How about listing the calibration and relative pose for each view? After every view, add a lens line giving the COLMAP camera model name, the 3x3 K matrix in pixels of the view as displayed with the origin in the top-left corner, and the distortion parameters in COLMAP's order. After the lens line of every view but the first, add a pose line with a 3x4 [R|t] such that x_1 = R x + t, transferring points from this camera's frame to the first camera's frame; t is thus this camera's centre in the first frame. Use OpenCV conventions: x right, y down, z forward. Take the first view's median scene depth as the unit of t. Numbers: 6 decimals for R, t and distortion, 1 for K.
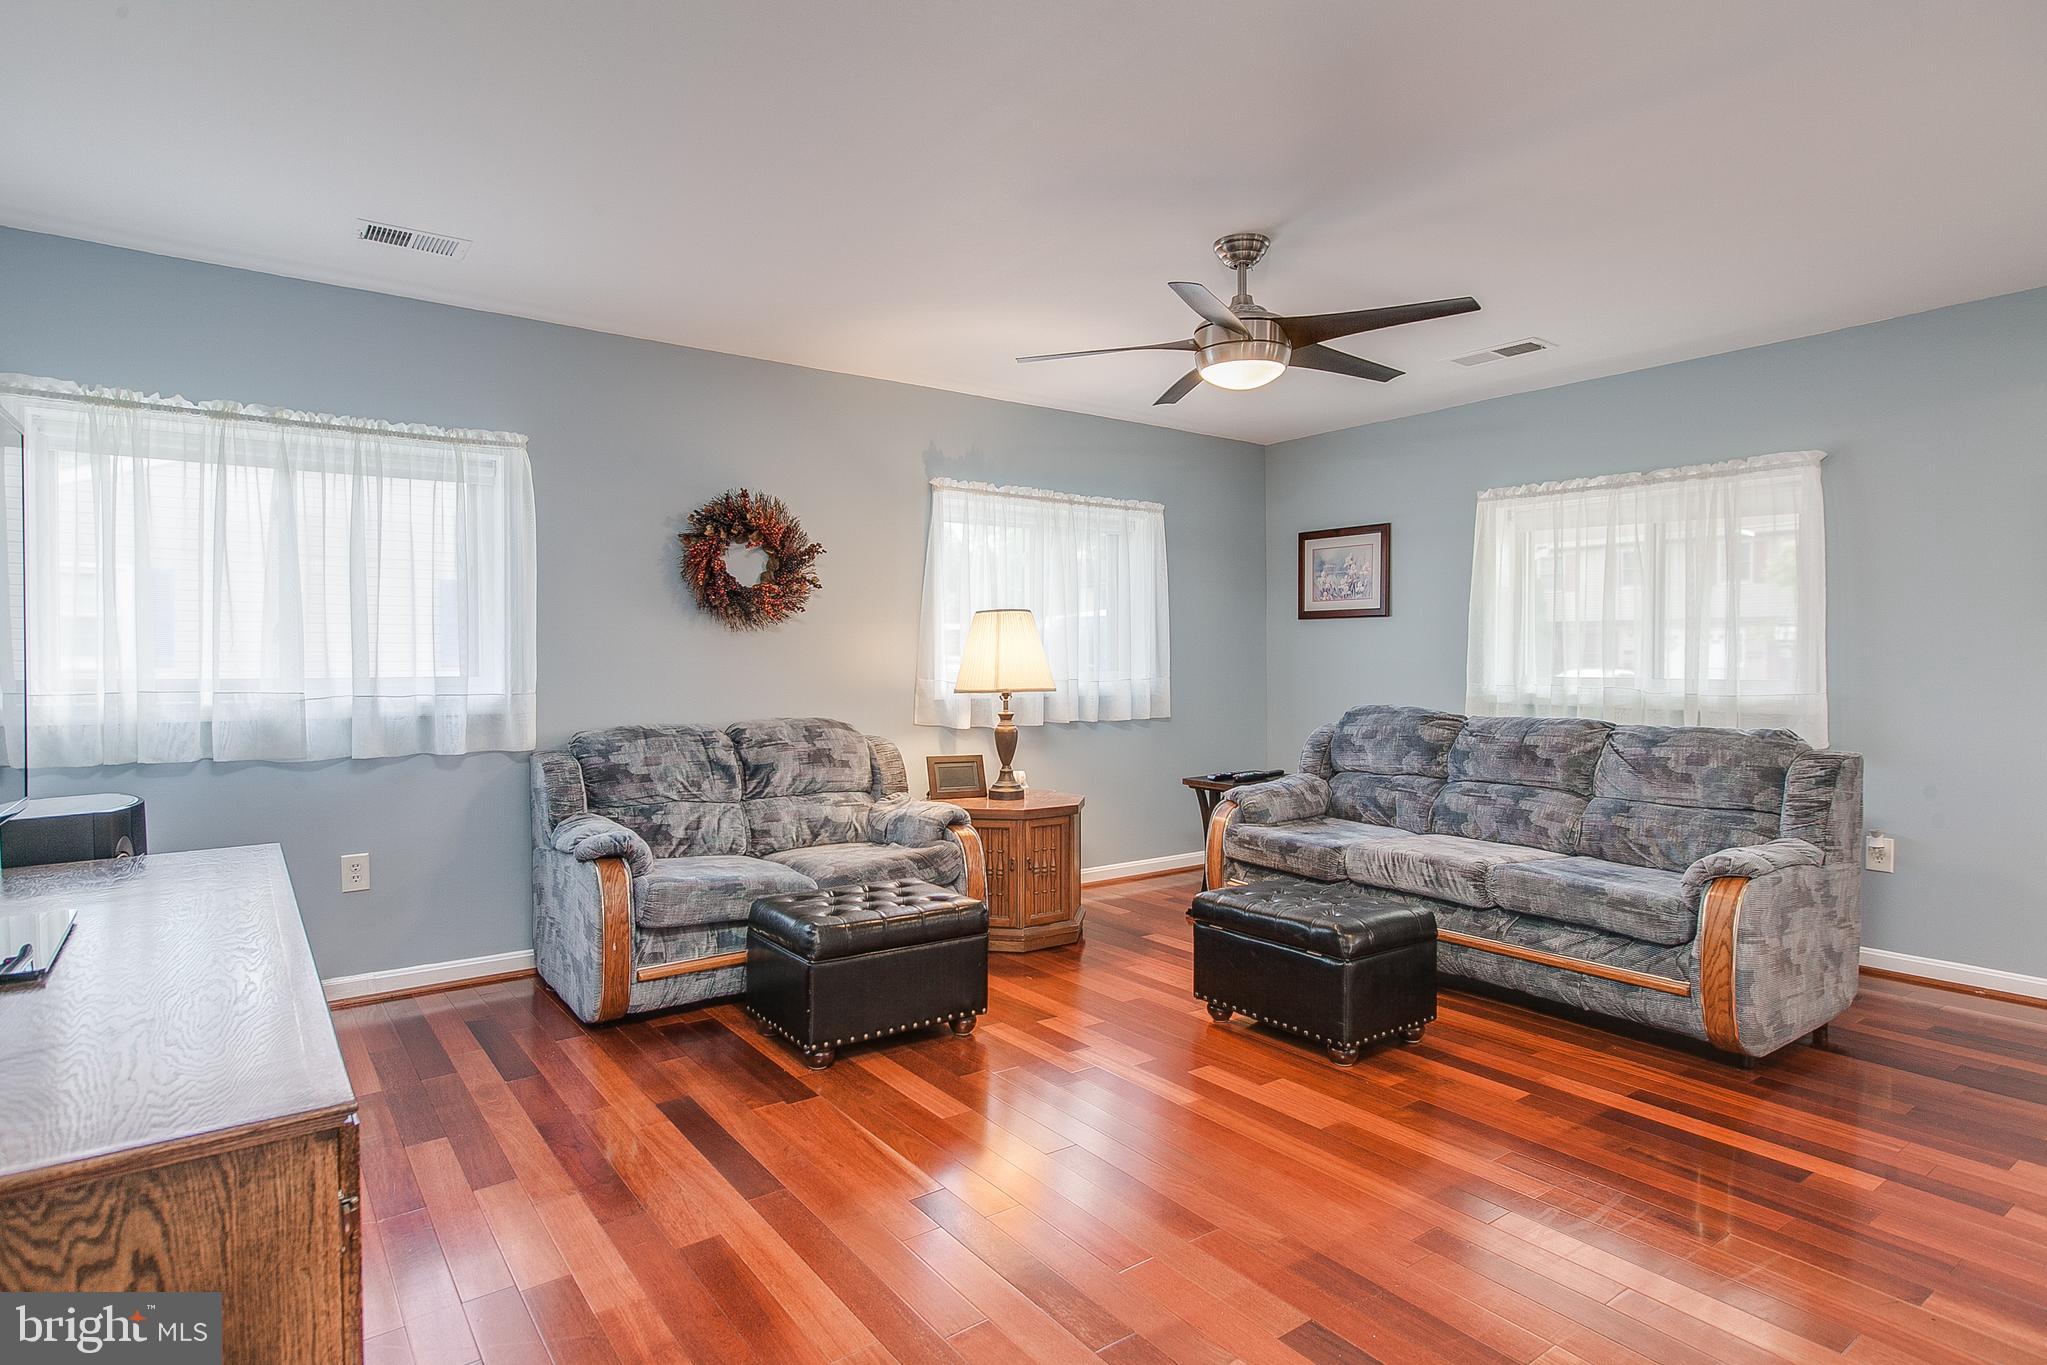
lens RADIAL K [[1083.0, 0, 1017.9], [0, 1083.0, 671.5], [0, 0, 1]] dist [-0.000143, -0.000217]
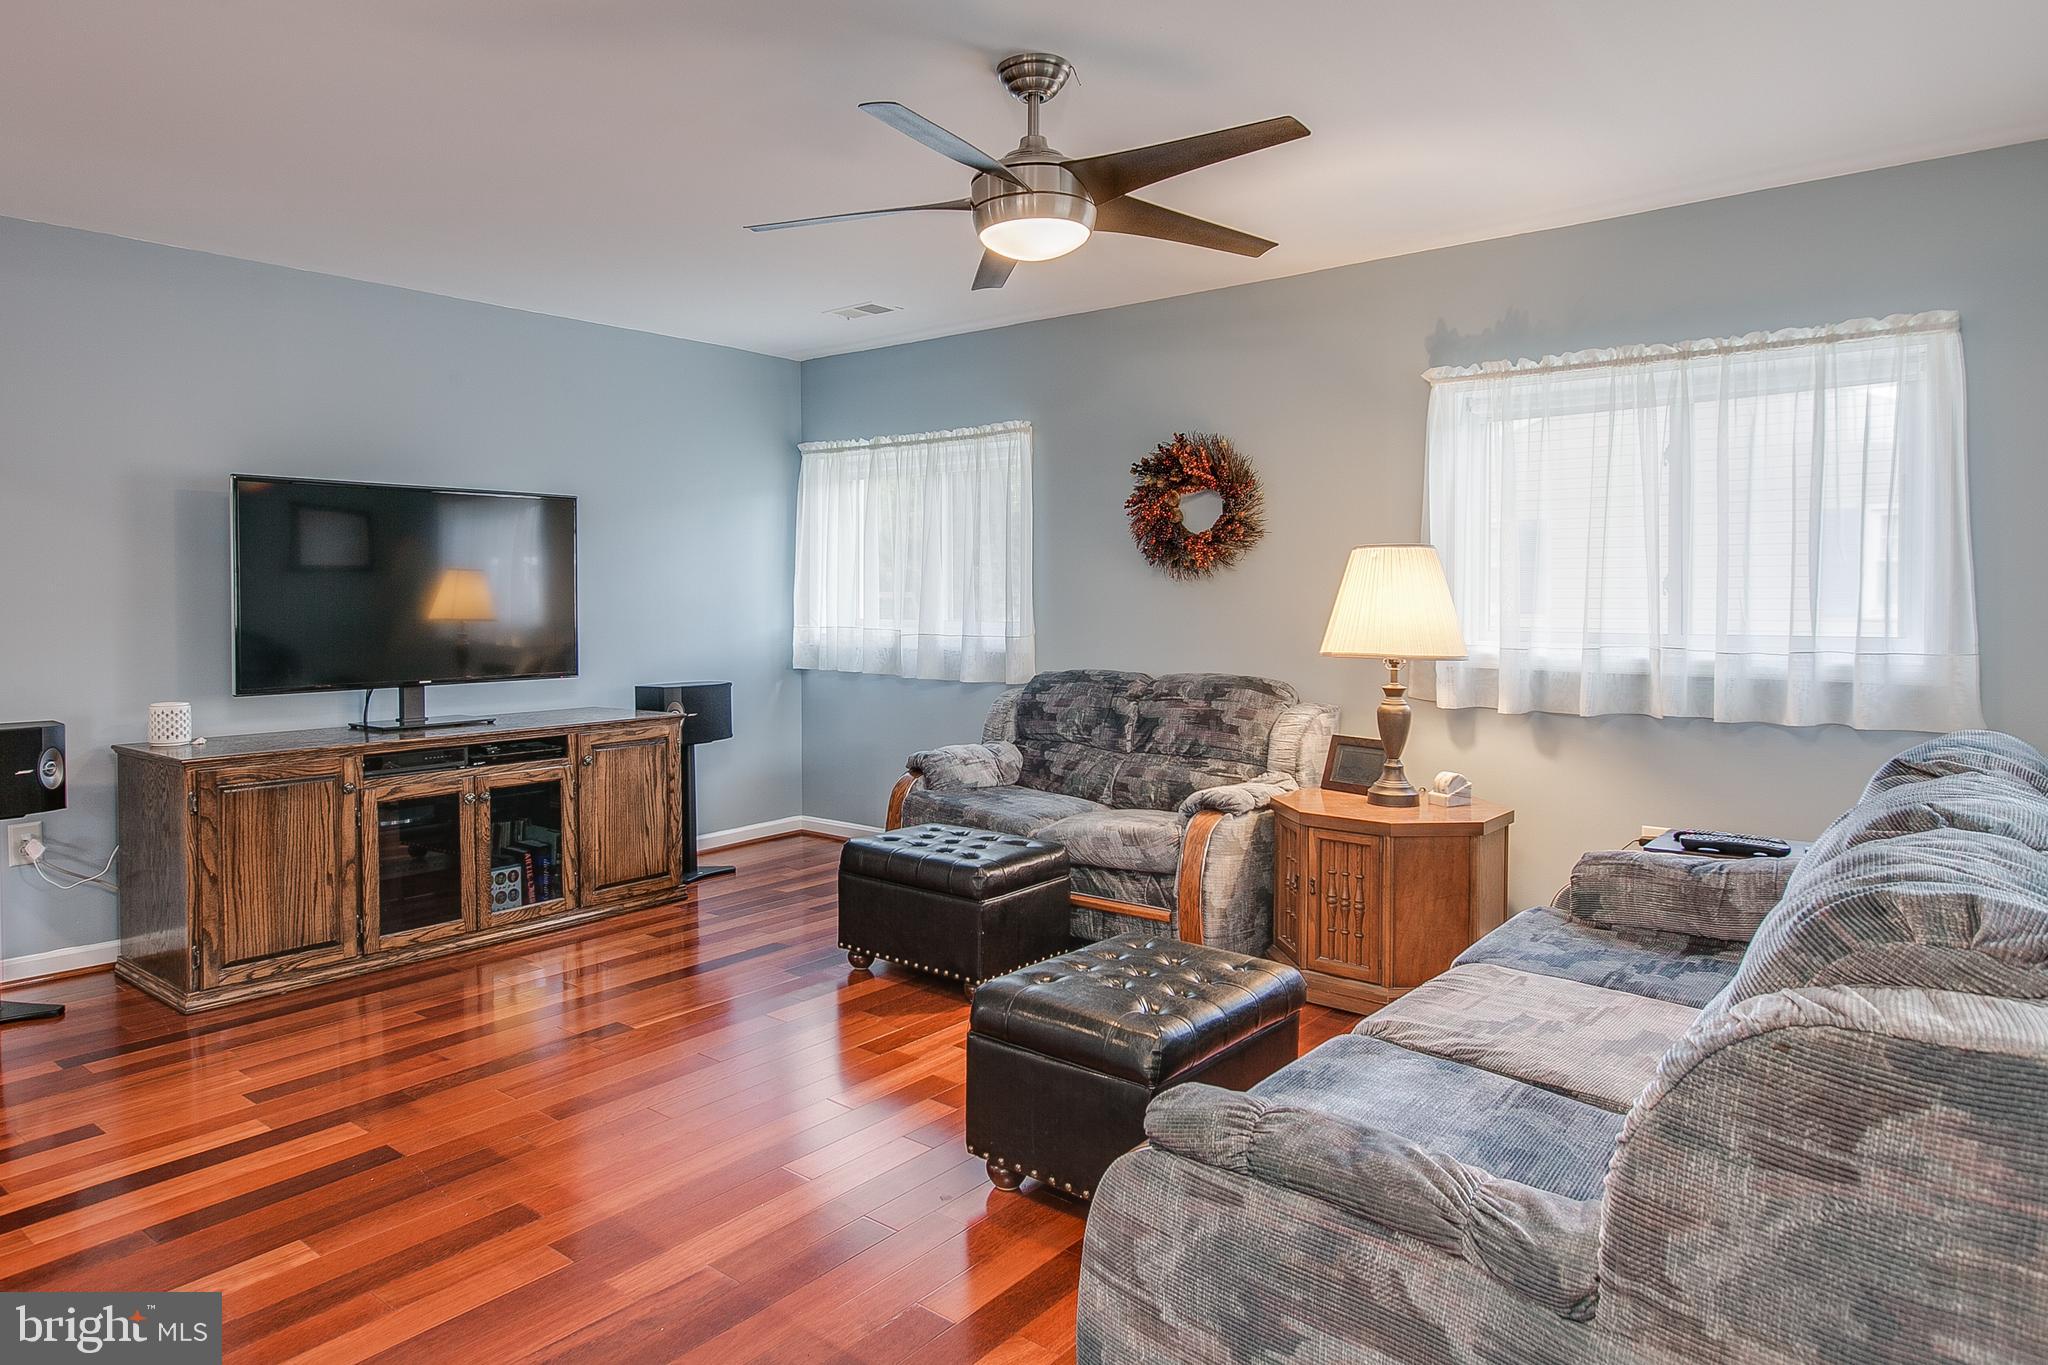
lens RADIAL K [[1238.8, 0, 980.9], [0, 1238.8, 622.1], [0, 0, 1]] dist [-0.002020, -0.000105]
pose [[0.243603, 0.018021, -0.969708, 0.812769], [-0.015676, 0.999770, 0.014642, -0.014548], [0.969748, 0.011635, 0.243829, 0.588657]]
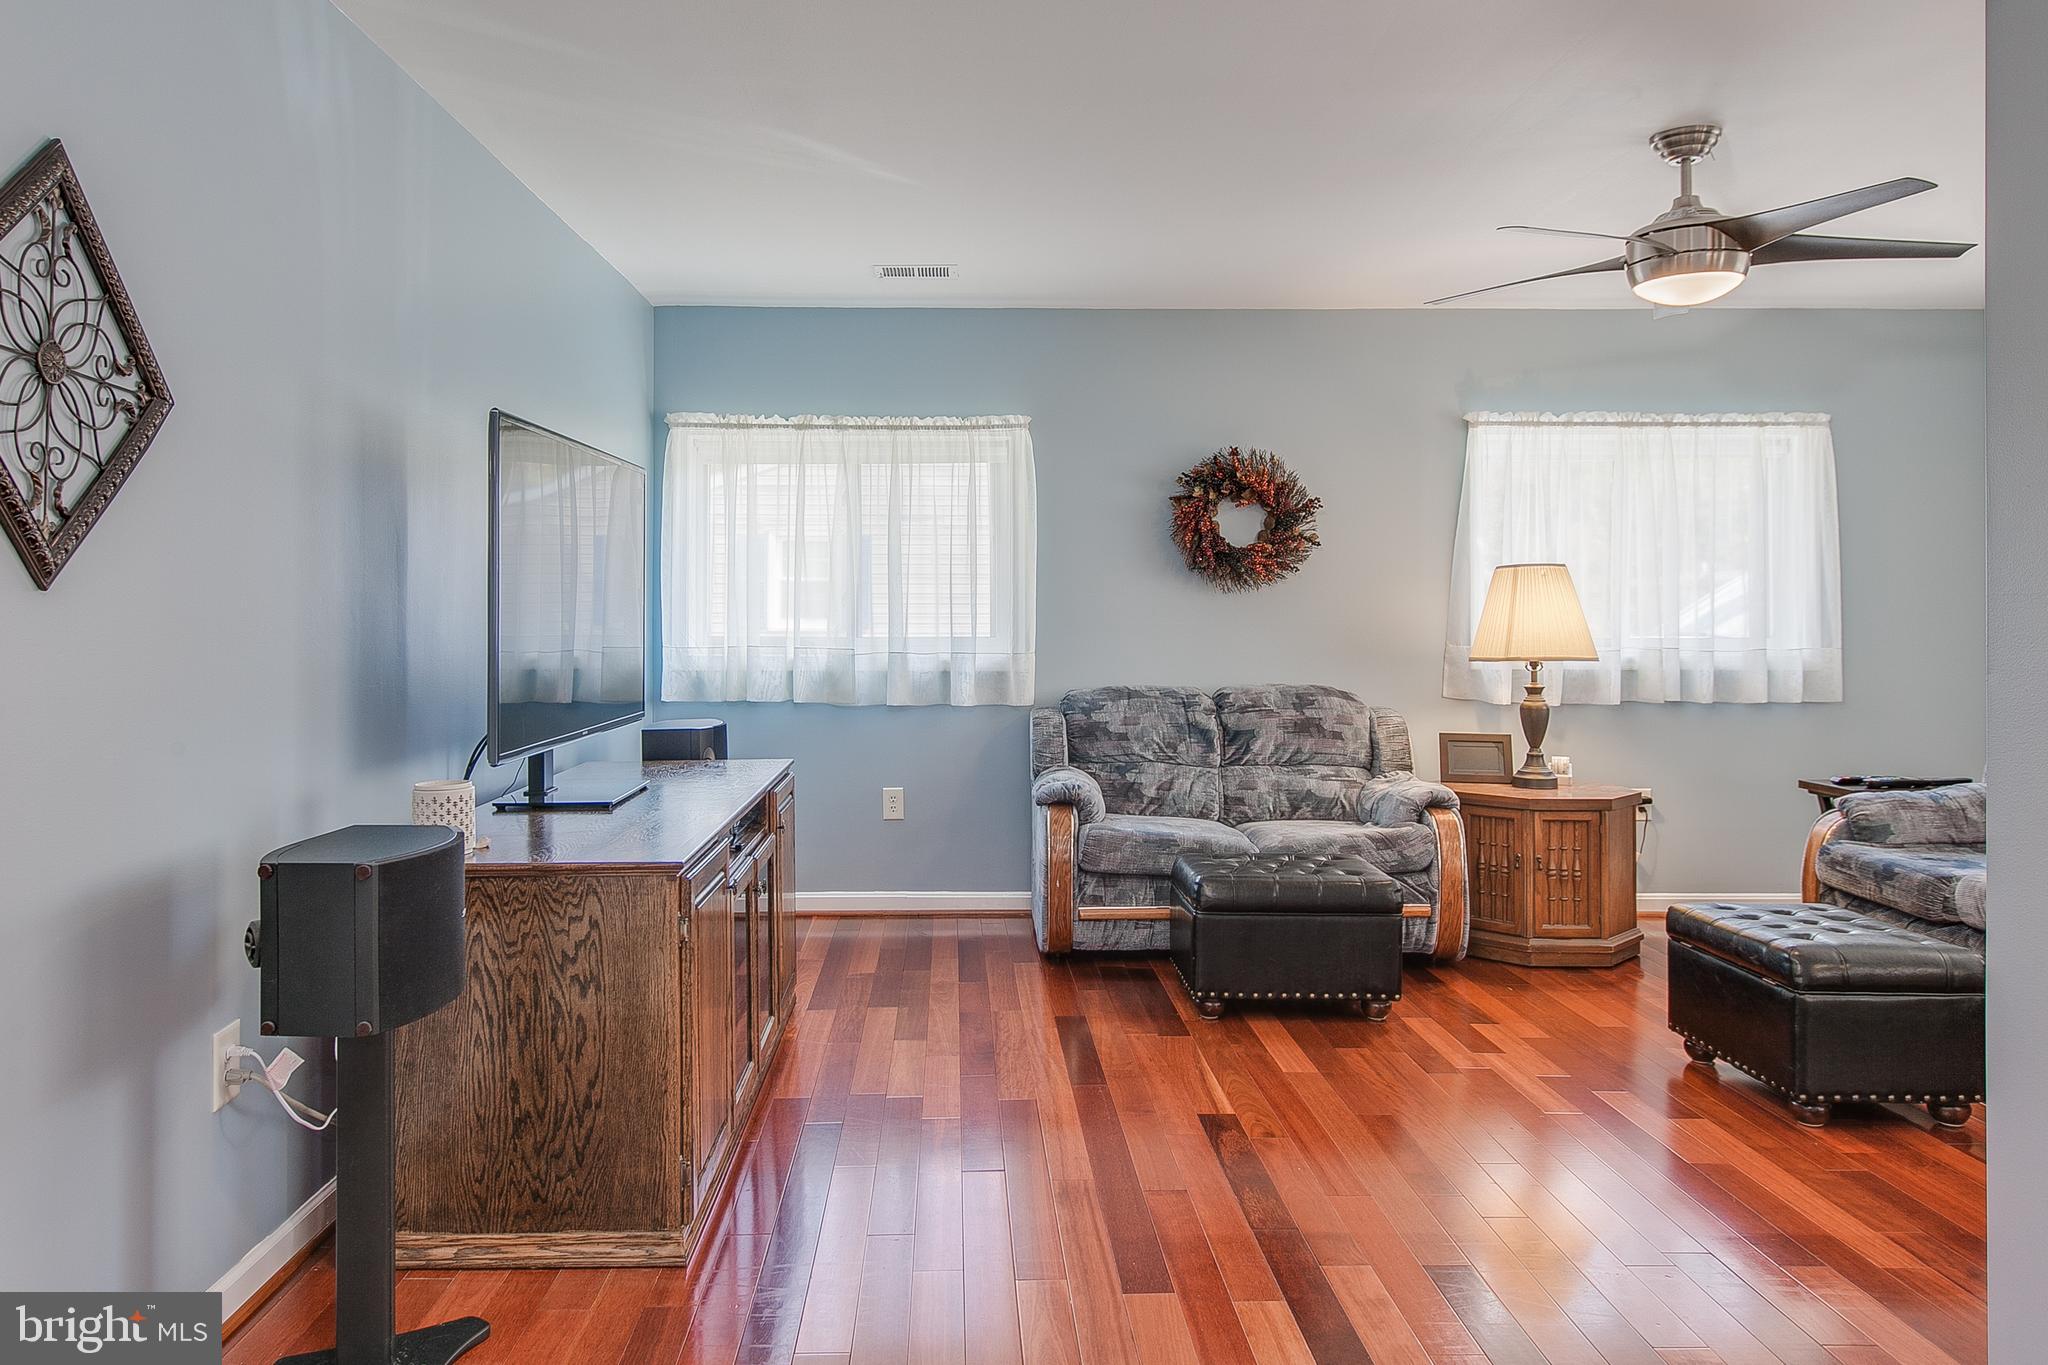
lens RADIAL K [[1418.3, 0, 965.4], [0, 1418.3, 606.5], [0, 0, 1]] dist [-0.001582, 0.001418]
pose [[0.810182, -0.004417, -0.586162, 0.311313], [-0.007910, 0.999798, -0.018467, 0.000220], [0.586125, 0.019598, 0.809984, -0.177860]]
